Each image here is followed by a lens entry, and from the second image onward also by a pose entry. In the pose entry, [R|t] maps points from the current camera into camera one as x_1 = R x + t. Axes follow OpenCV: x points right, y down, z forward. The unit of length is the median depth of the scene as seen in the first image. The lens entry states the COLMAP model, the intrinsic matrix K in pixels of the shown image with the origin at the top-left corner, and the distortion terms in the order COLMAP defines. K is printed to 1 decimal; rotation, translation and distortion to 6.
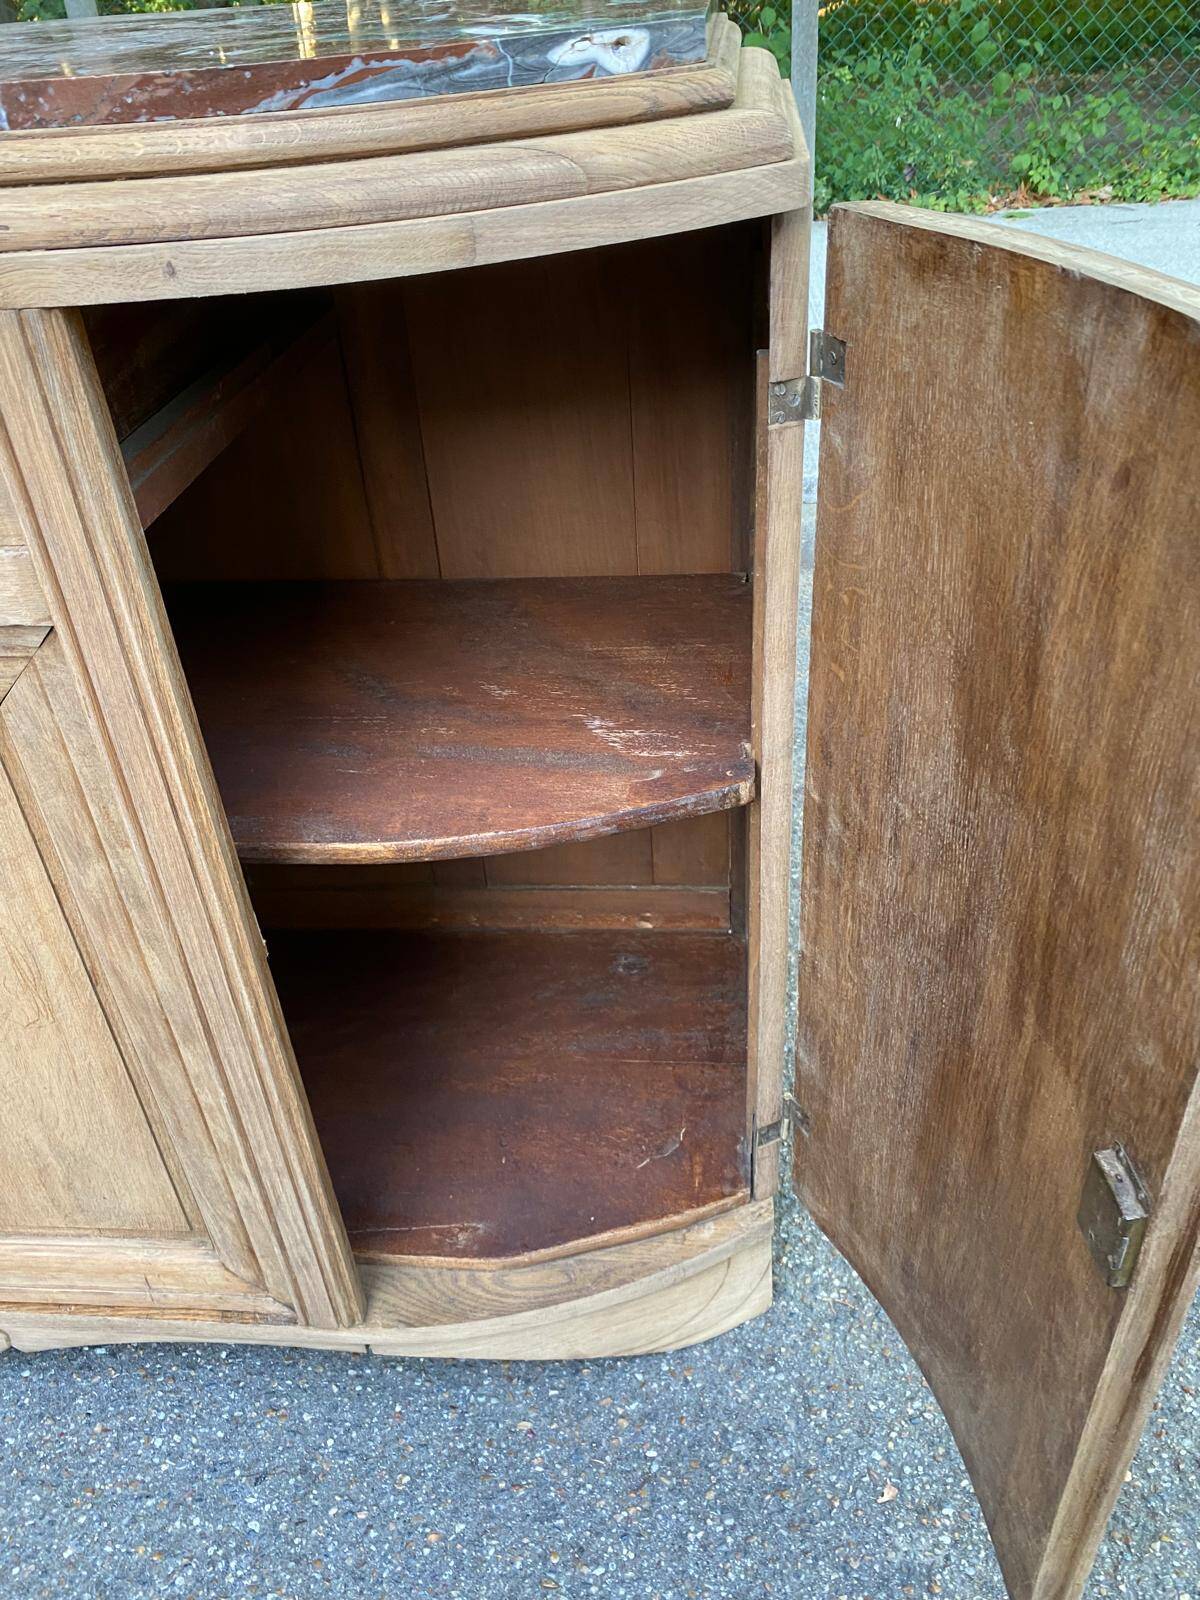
lens RADIAL K [[1225.8, 0, 609.0], [0, 1225.8, 770.2], [0, 0, 1]] dist [0.014066, -0.015462]
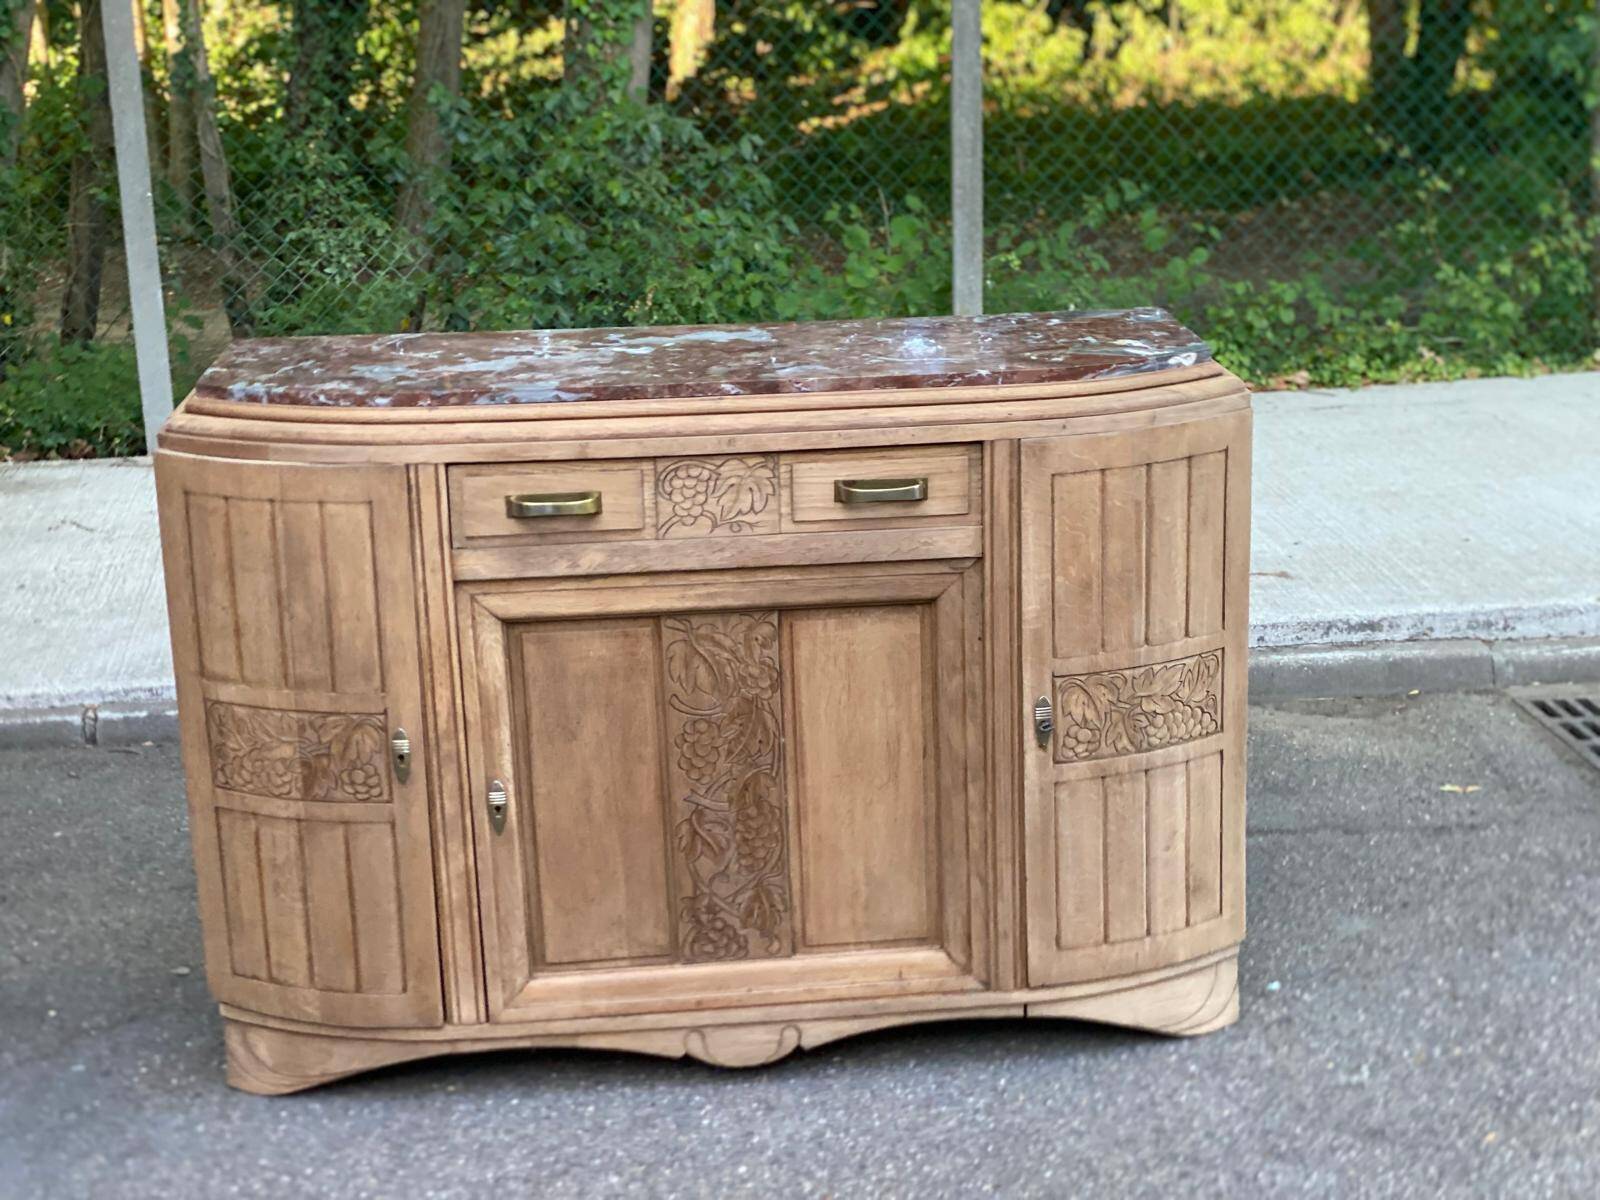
lens RADIAL K [[2420.1, 0, 874.3], [0, 2420.1, 692.8], [0, 0, 1]] dist [0.064923, 0.000000]
pose [[0.981784, -0.025393, 0.188294, -1.042512], [0.080448, 0.953367, -0.290896, 1.026135], [-0.172126, 0.300745, 0.938043, -2.315922]]
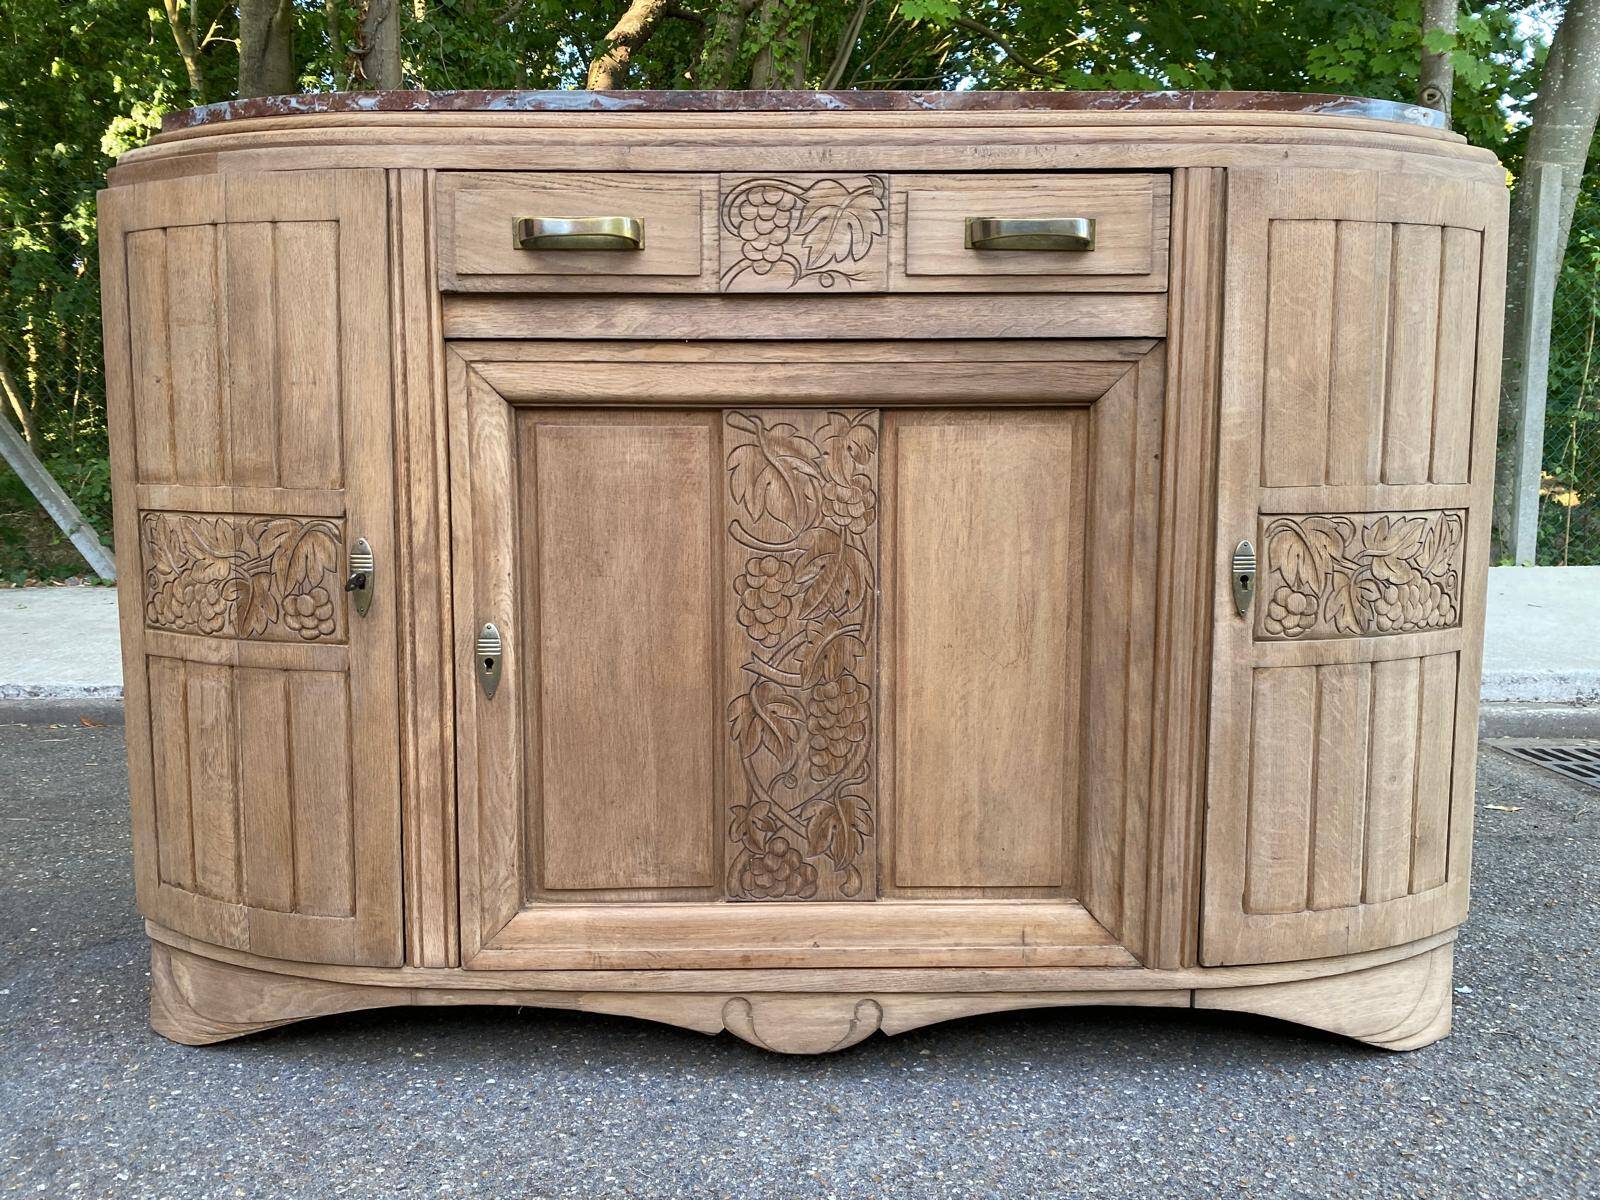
lens RADIAL K [[1225.8, 0, 771.5], [0, 1225.8, 592.5], [0, 0, 1]] dist [0.014066, -0.015462]
pose [[0.994143, 0.044599, 0.098443, -0.771879], [0.007408, 0.880616, -0.473773, 0.702044], [-0.107821, 0.471728, 0.875127, -0.244924]]
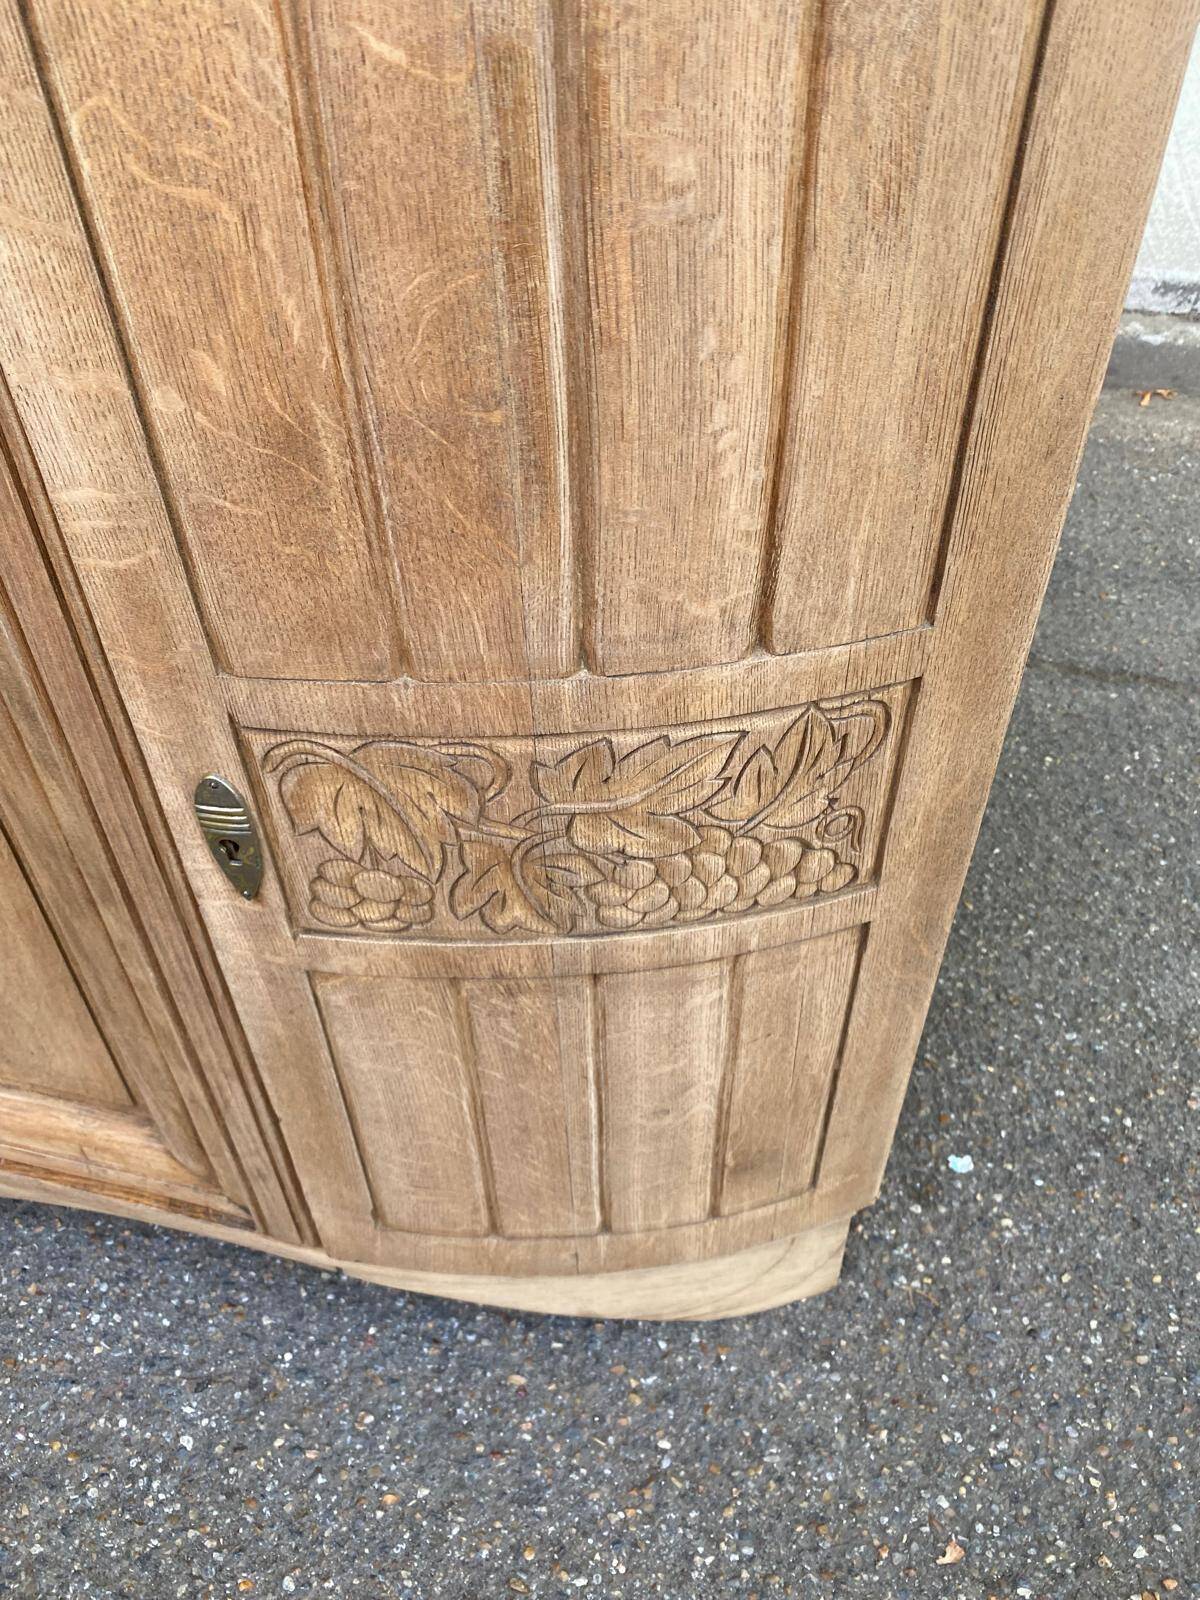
lens RADIAL K [[1225.8, 0, 599.8], [0, 1225.8, 768.2], [0, 0, 1]] dist [0.014066, -0.015462]
pose [[0.986793, 0.138800, -0.083512, -0.001895], [-0.124558, 0.979773, 0.156623, -0.007242], [0.103562, -0.144152, 0.984121, 0.261656]]
